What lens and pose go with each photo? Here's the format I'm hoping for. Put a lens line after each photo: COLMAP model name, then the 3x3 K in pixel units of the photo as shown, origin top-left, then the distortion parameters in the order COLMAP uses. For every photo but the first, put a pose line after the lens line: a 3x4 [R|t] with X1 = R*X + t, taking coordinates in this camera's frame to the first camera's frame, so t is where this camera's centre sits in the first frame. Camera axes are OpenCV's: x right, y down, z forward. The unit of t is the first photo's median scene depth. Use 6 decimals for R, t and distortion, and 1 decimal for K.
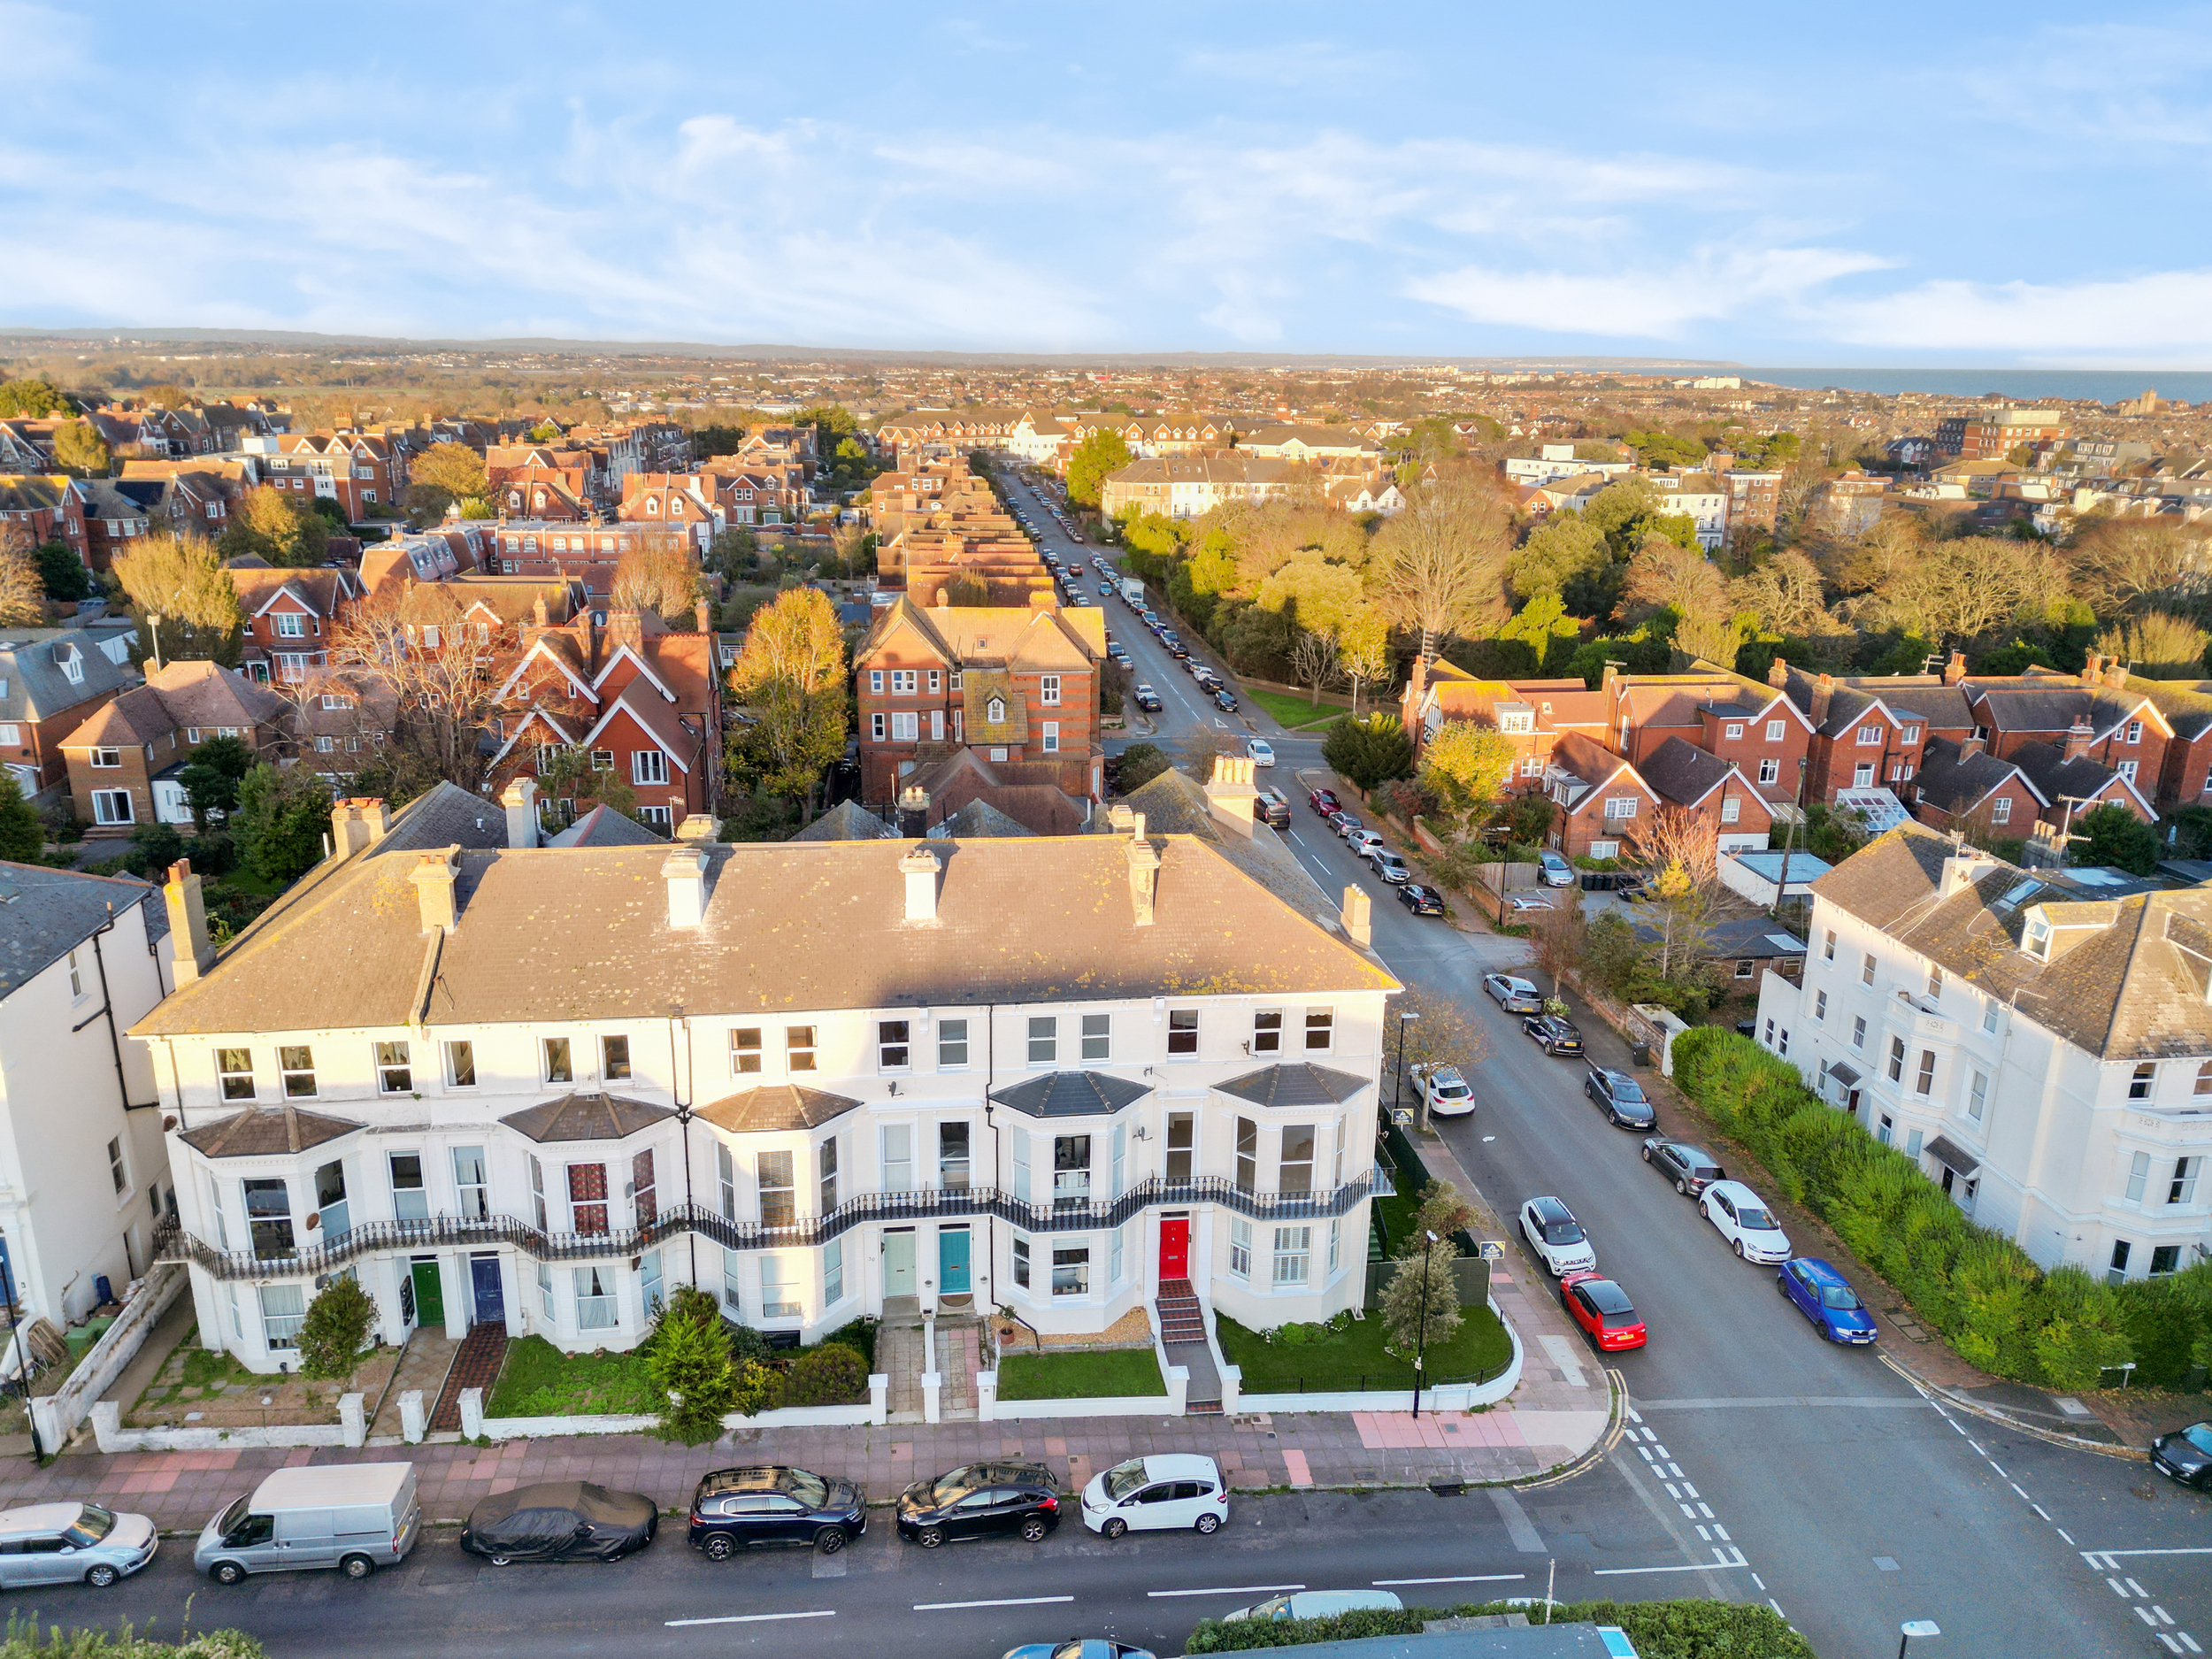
lens RADIAL K [[1570.4, 0, 1106.0], [0, 1570.4, 829.5], [0, 0, 1]] dist [0.082075, -0.079960]
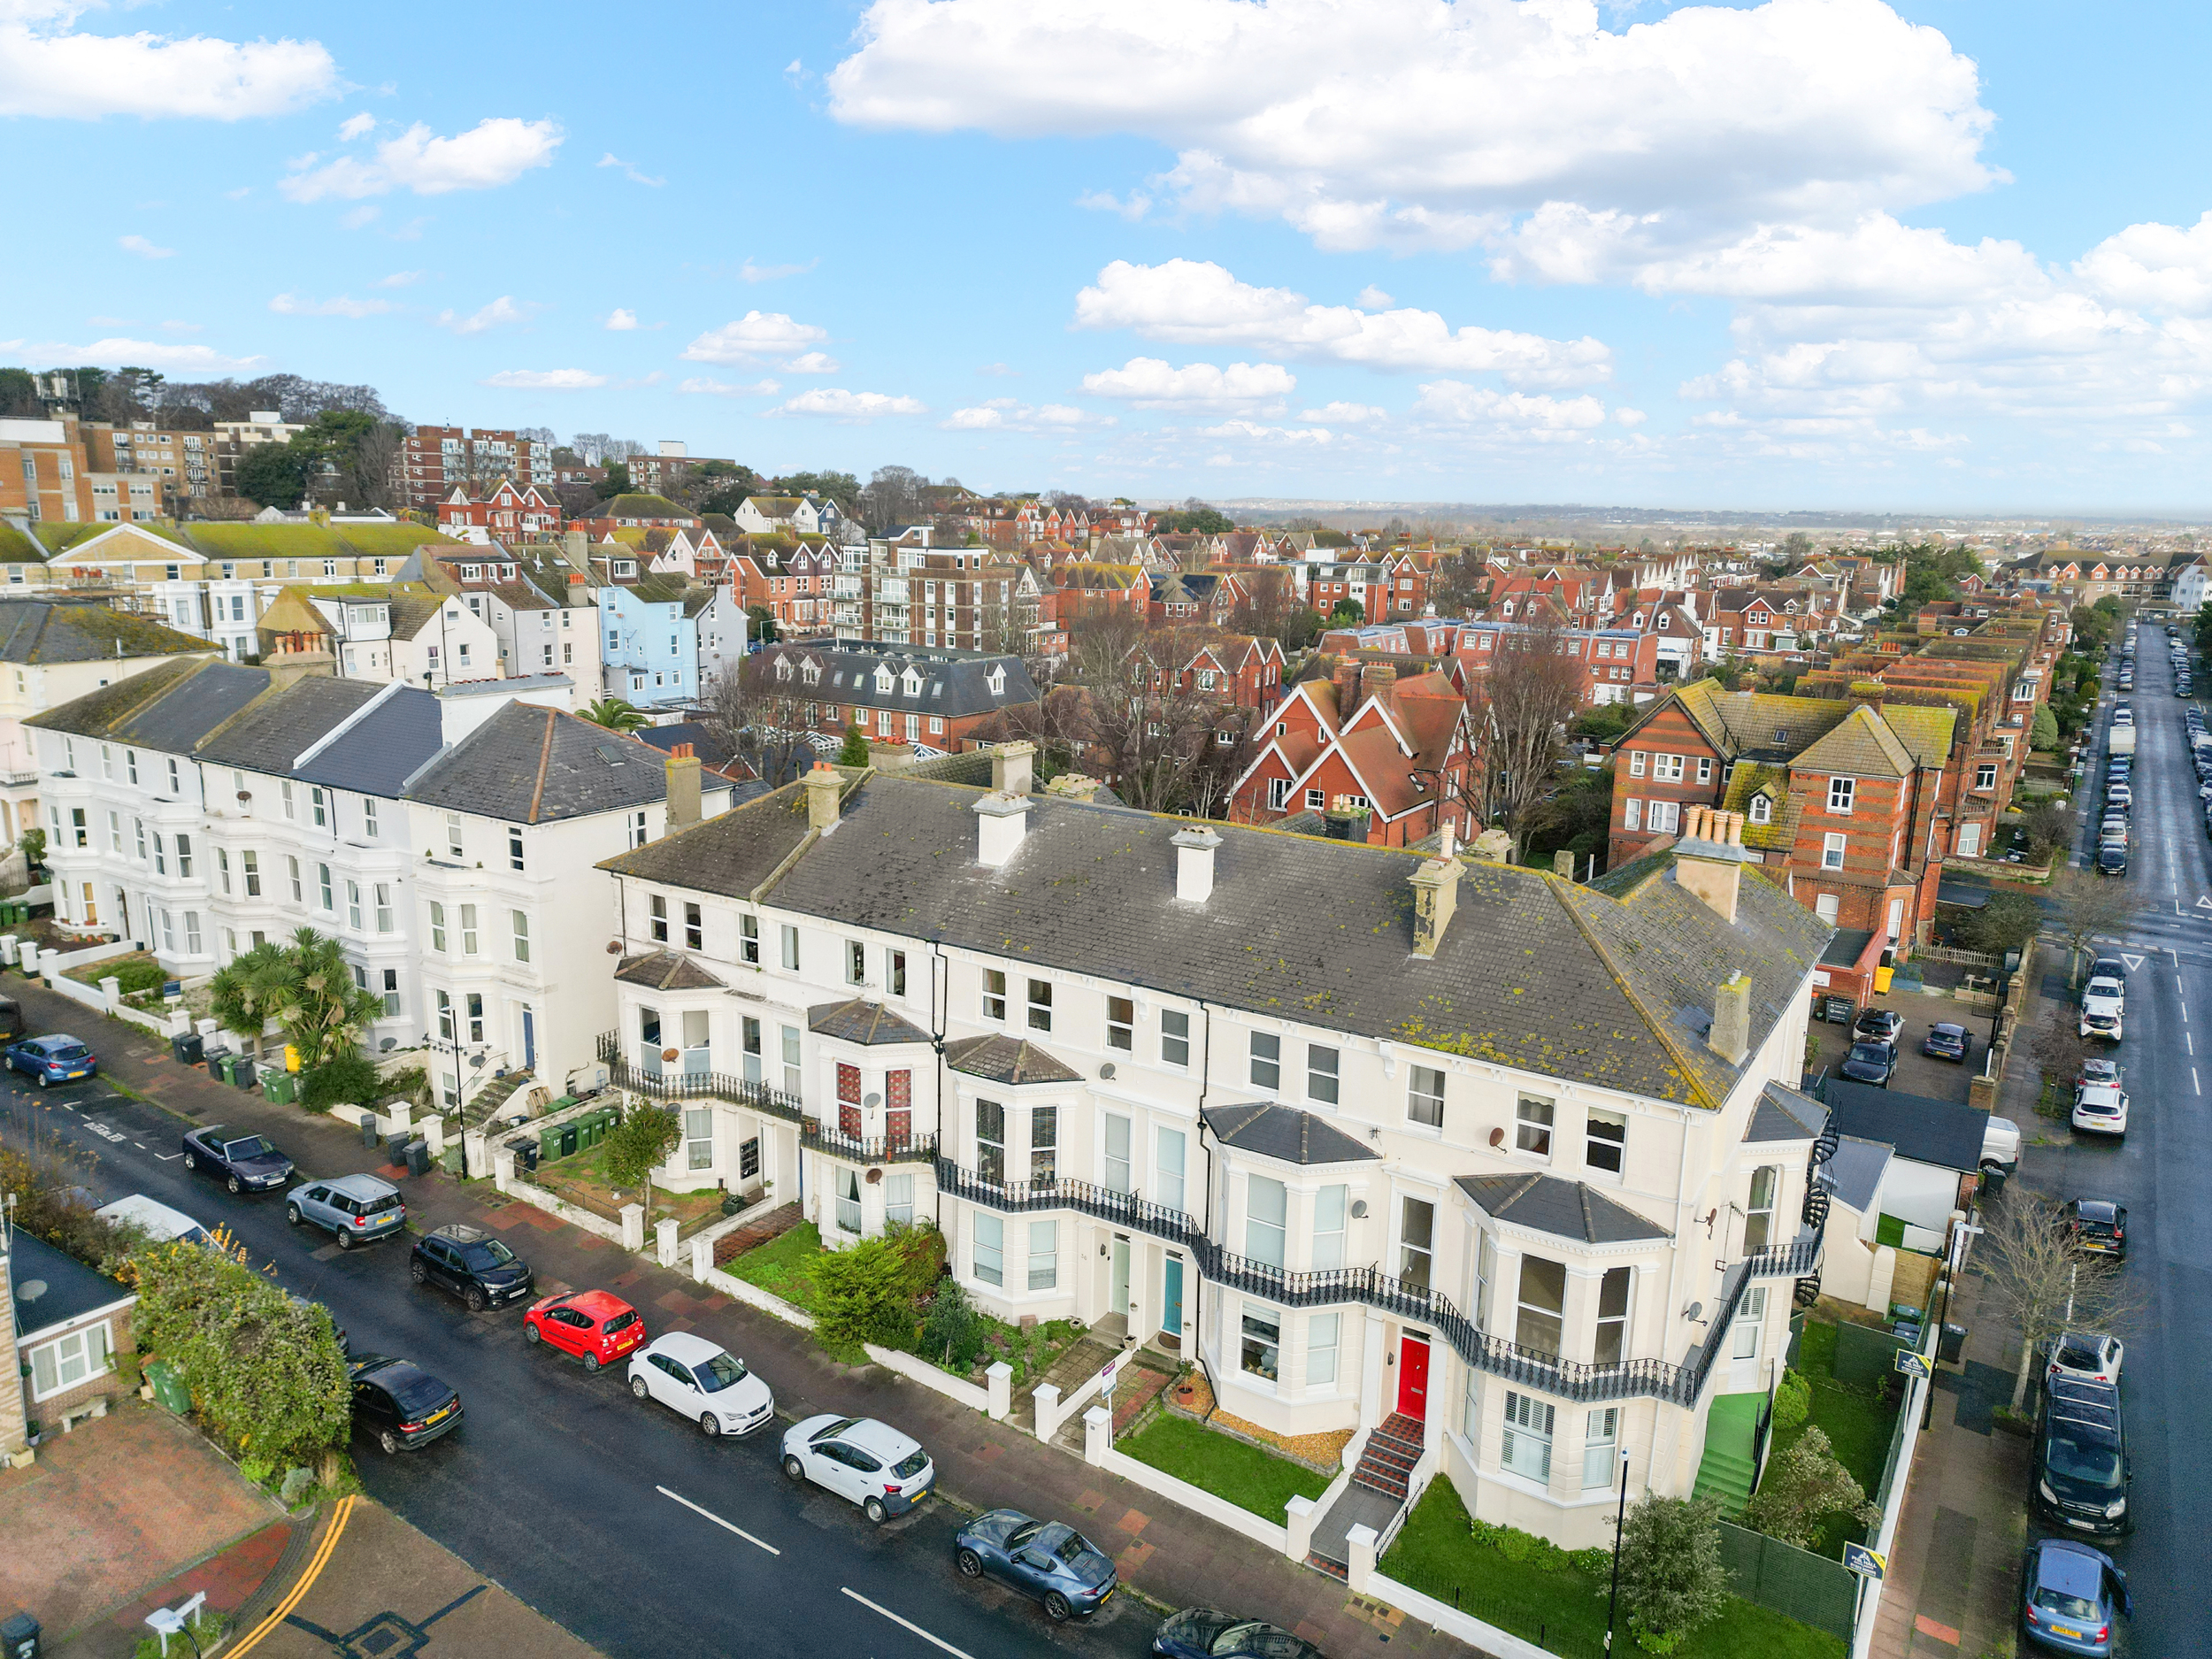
lens RADIAL K [[1537.6, 0, 1103.8], [0, 1537.6, 829.3], [0, 0, 1]] dist [0.083517, -0.088061]
pose [[0.766675, 0.137329, -0.627176, 0.395029], [-0.193179, 0.980931, -0.021358, 0.045108], [0.612283, 0.137532, 0.778585, 0.275847]]
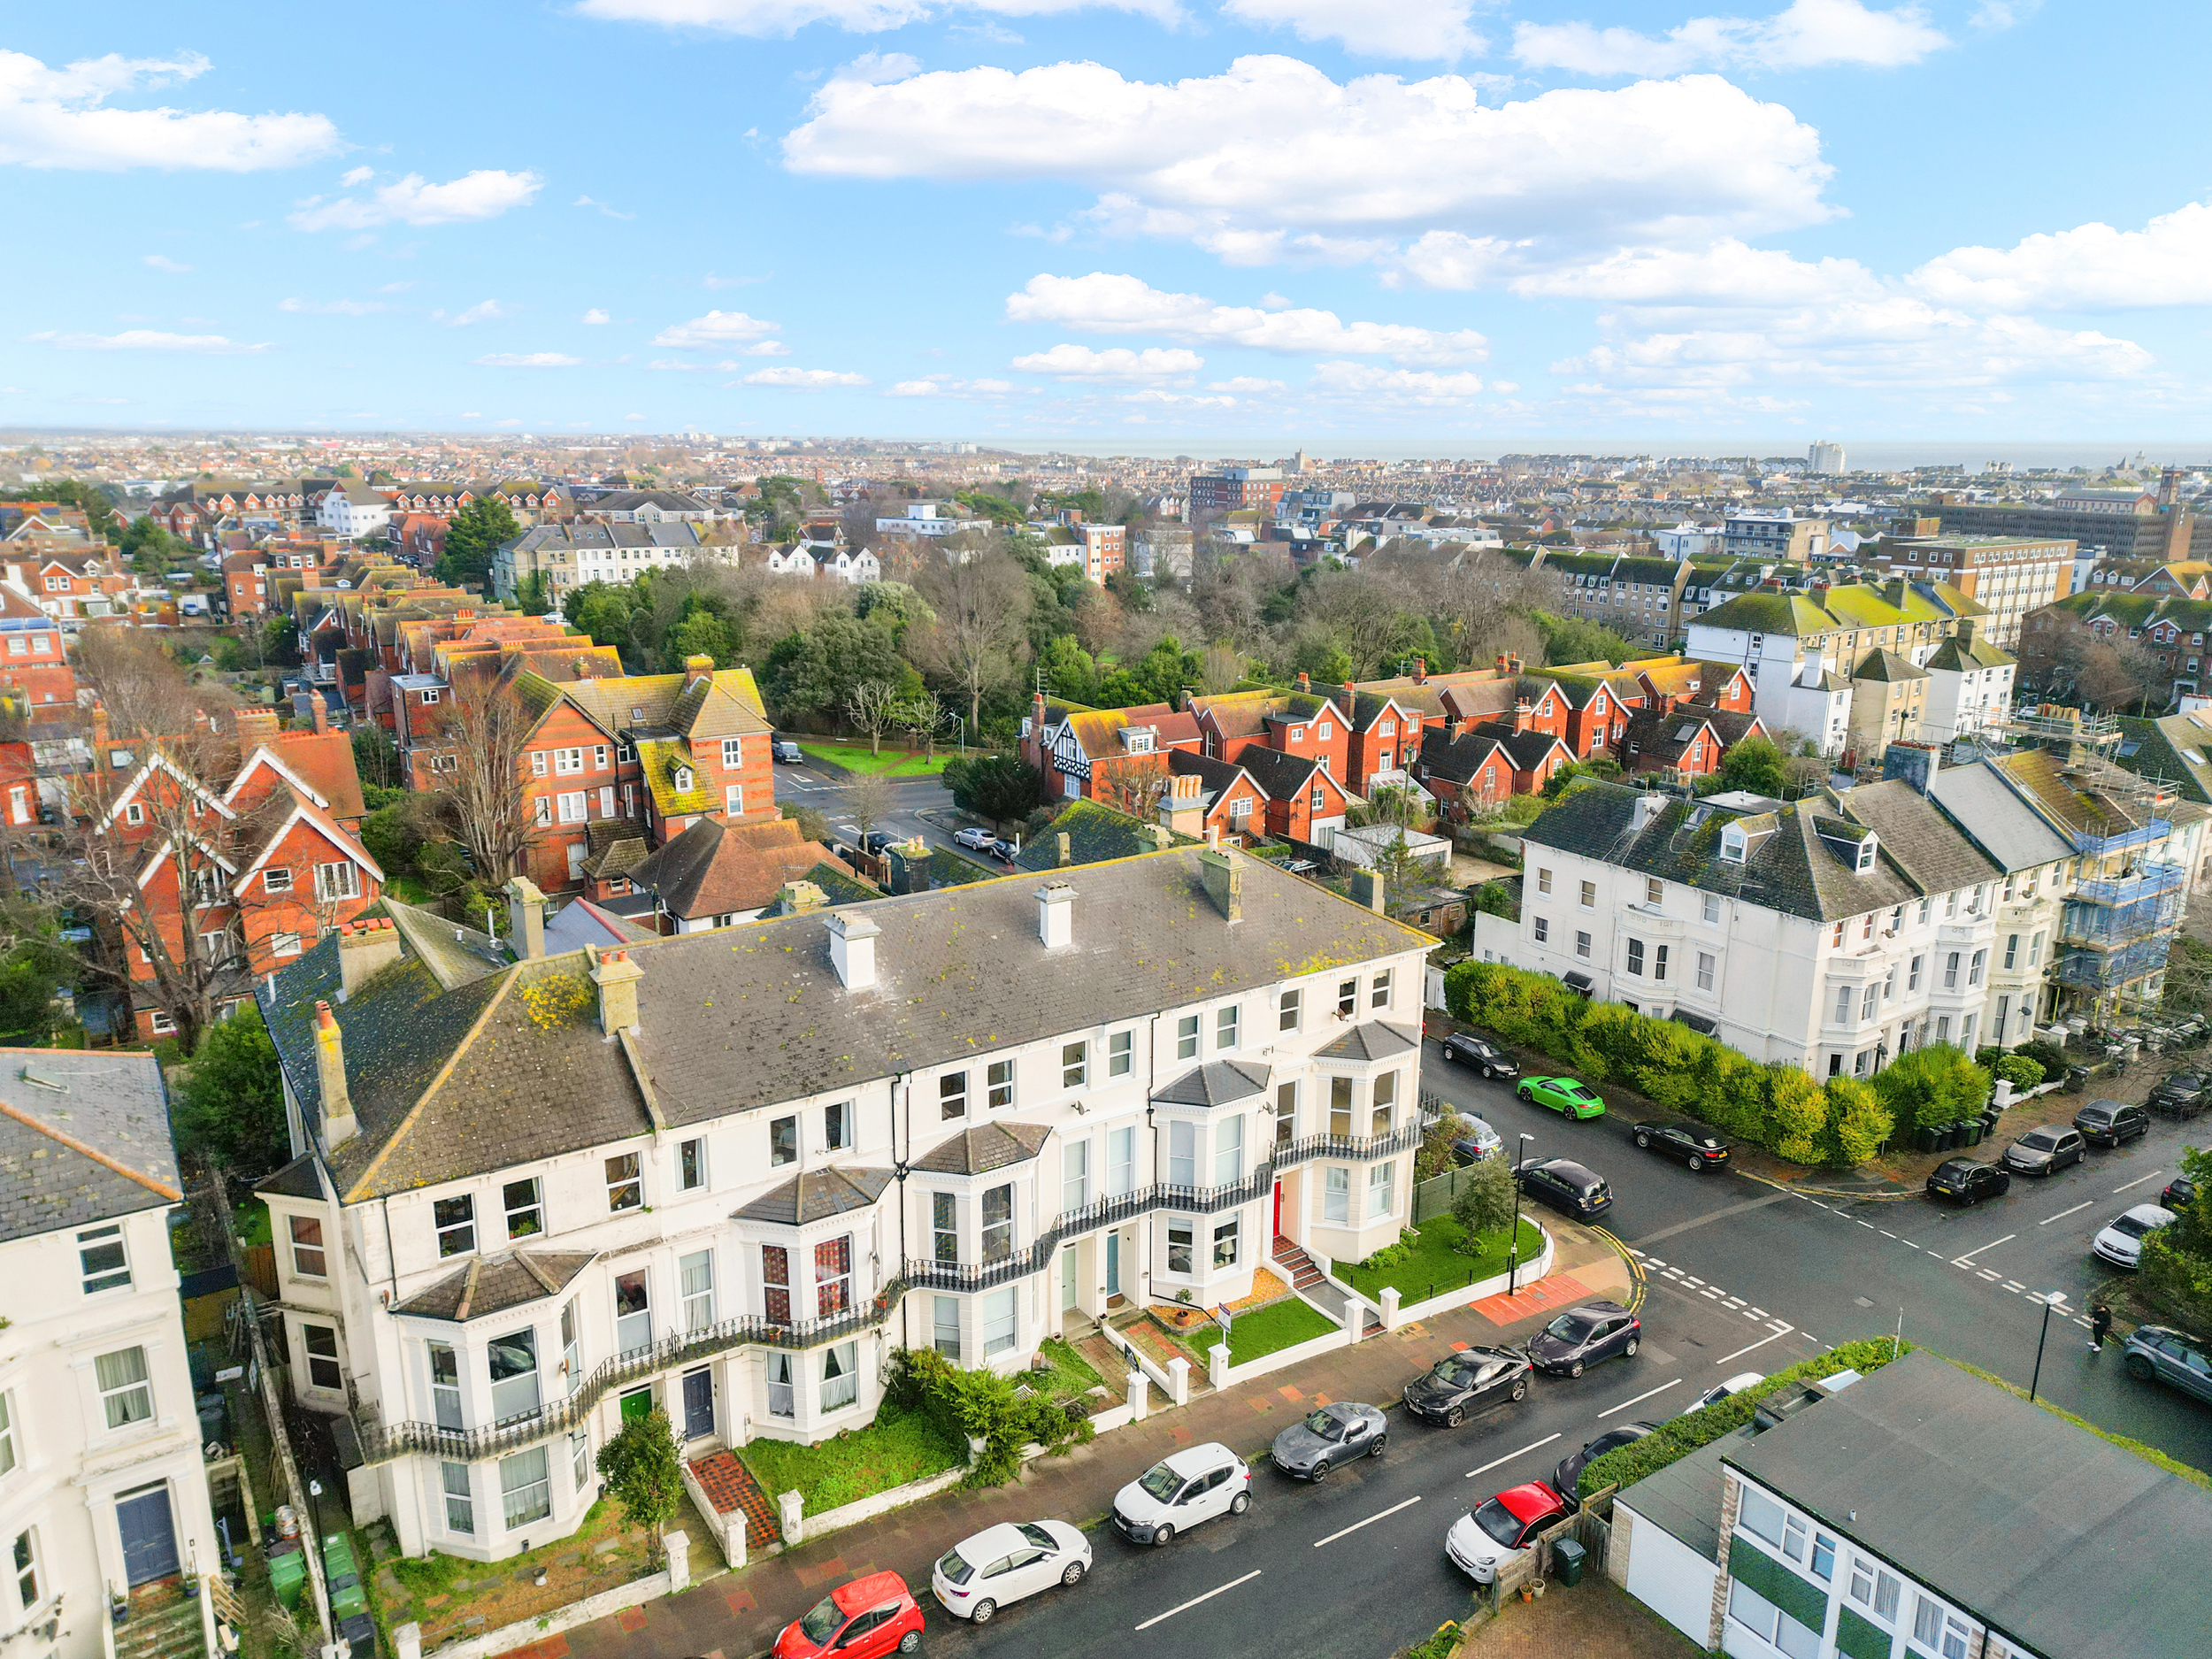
lens RADIAL K [[1534.7, 0, 1104.4], [0, 1534.7, 833.8], [0, 0, 1]] dist [0.084383, -0.083049]
pose [[0.897762, -0.119897, 0.423849, -0.522597], [0.133036, 0.991110, -0.001423, -0.013078], [-0.419911, 0.057665, 0.905732, 0.048820]]
